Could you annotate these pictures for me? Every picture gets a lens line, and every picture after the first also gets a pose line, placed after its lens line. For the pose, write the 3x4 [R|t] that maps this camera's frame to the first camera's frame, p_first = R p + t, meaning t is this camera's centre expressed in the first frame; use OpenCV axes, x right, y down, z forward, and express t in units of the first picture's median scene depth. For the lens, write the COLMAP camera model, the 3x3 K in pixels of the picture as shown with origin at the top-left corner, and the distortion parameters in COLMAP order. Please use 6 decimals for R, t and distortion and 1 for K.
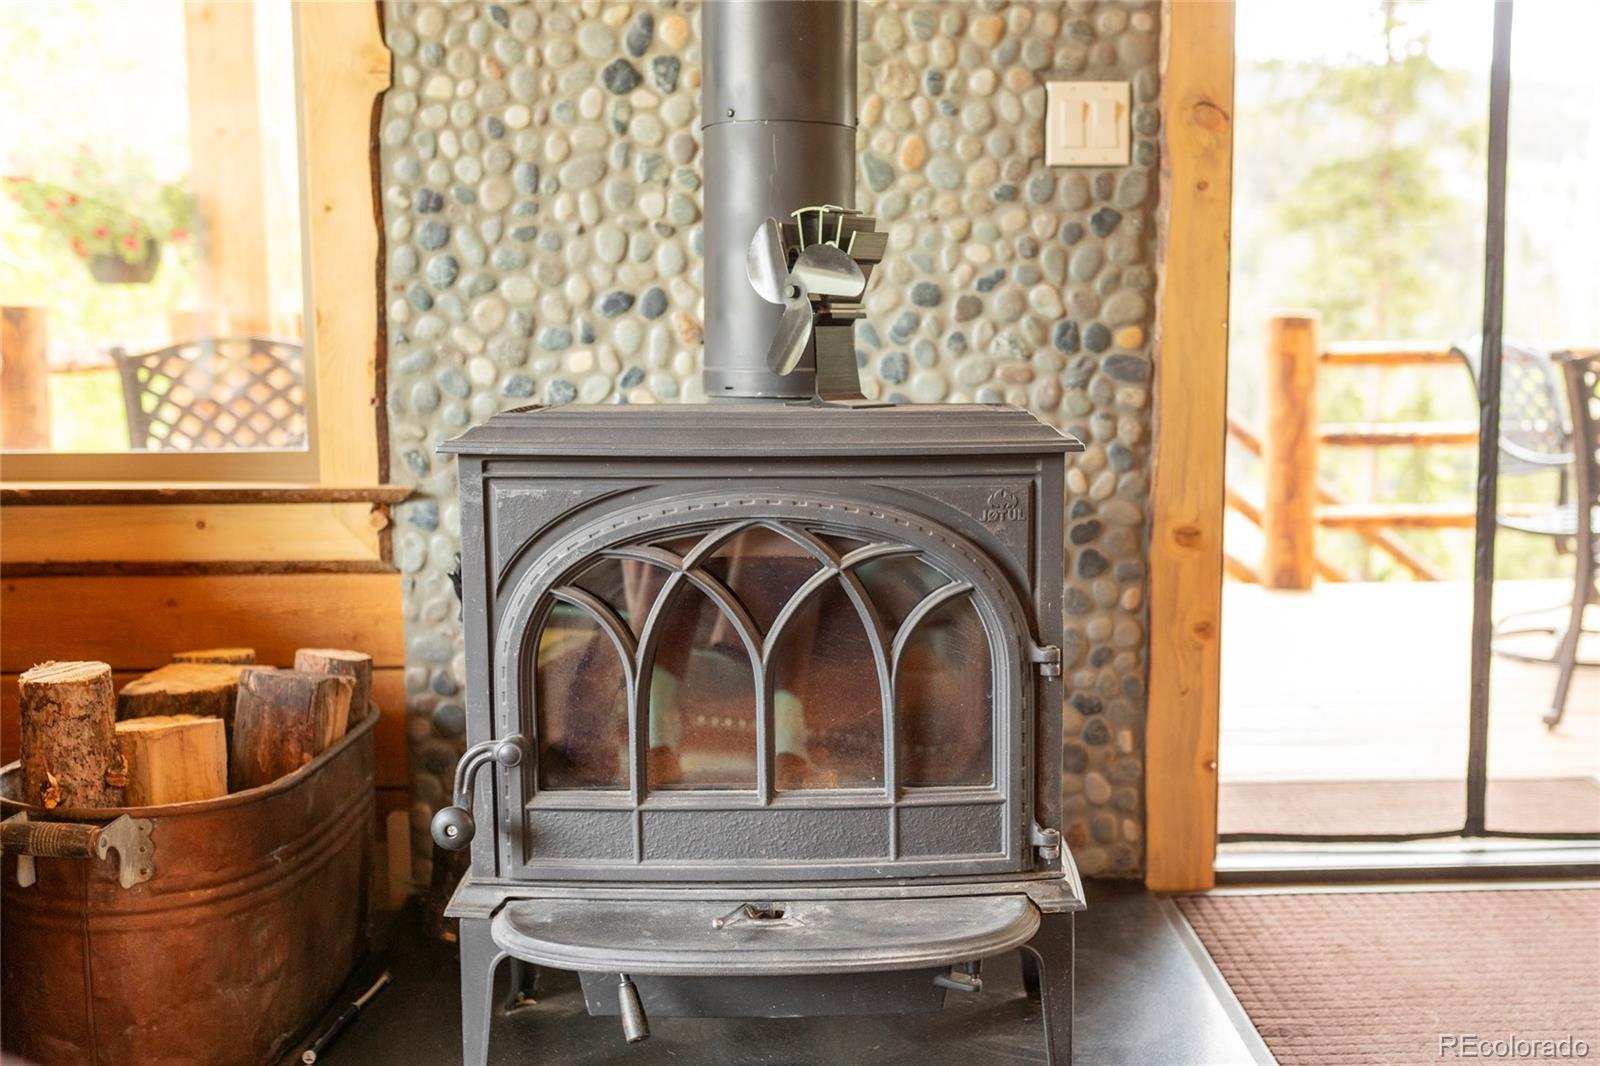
lens RADIAL K [[1660.9, 0, 800.0], [0, 1660.9, 553.2], [0, 0, 1]] dist [0.012996, 0.005356]
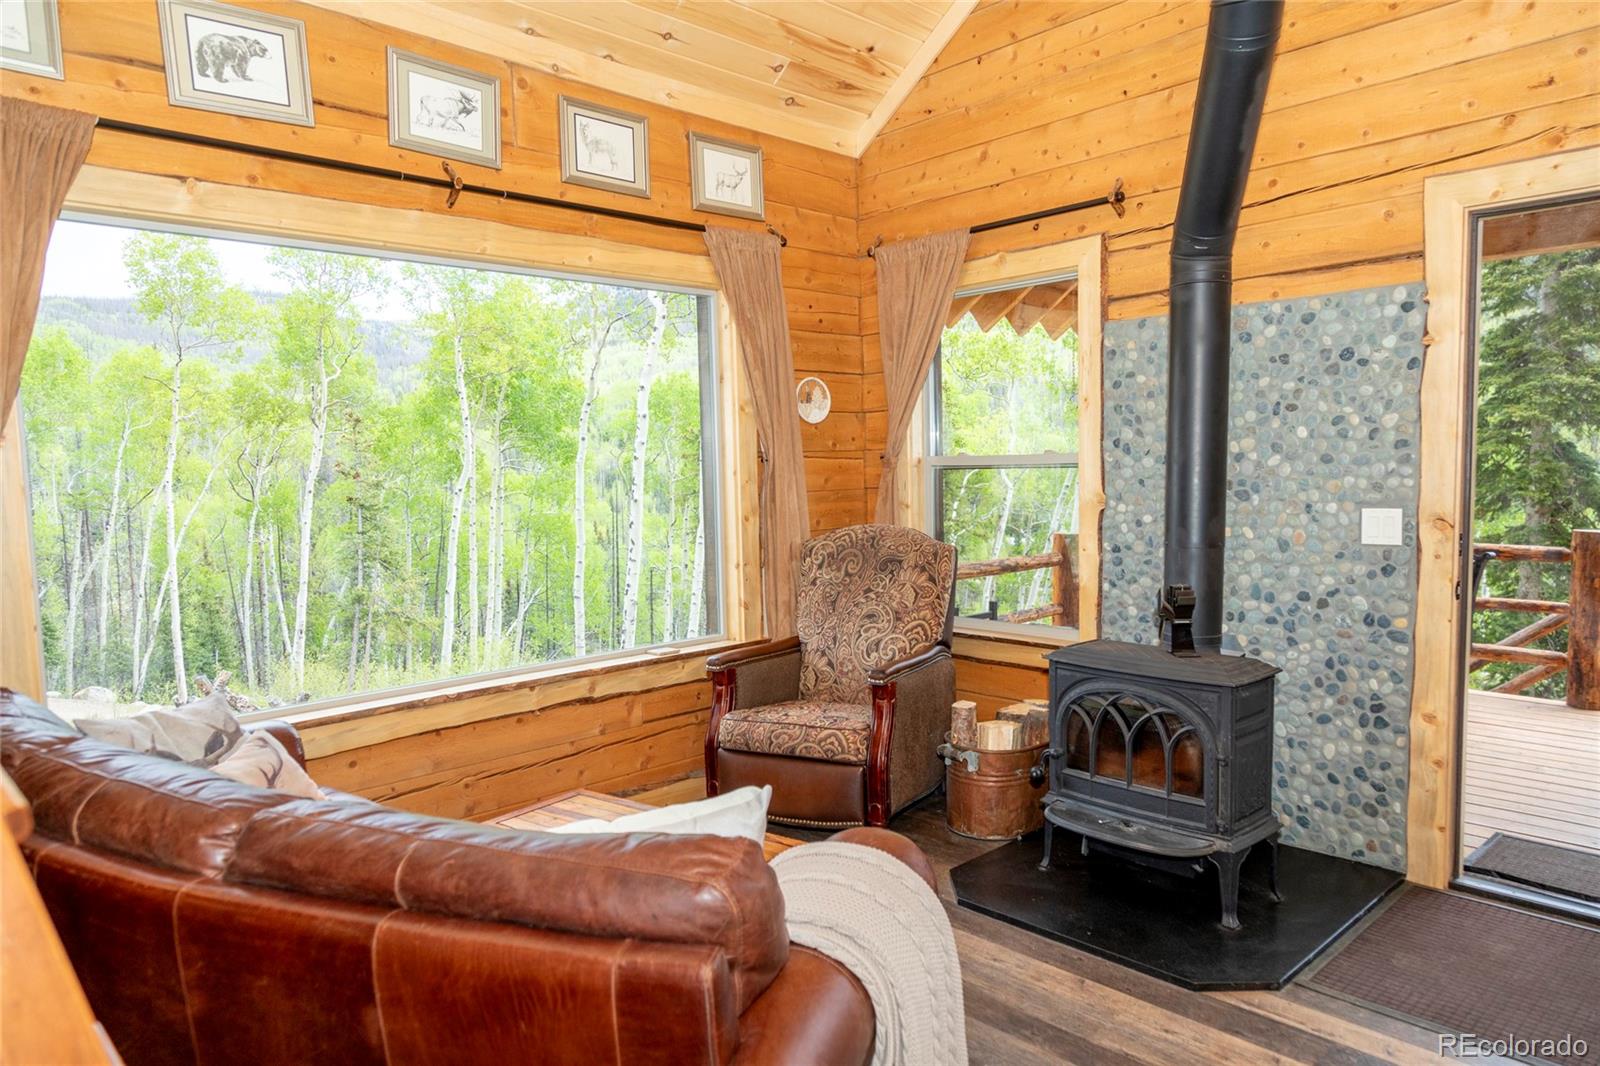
lens RADIAL K [[1047.7, 0, 804.2], [0, 1047.7, 538.3], [0, 0, 1]] dist [0.004202, 0.008942]
pose [[0.652821, 0.042625, -0.756312, 0.743594], [-0.070186, 0.997524, -0.004363, -0.183558], [0.754254, 0.055931, 0.654197, -0.516410]]
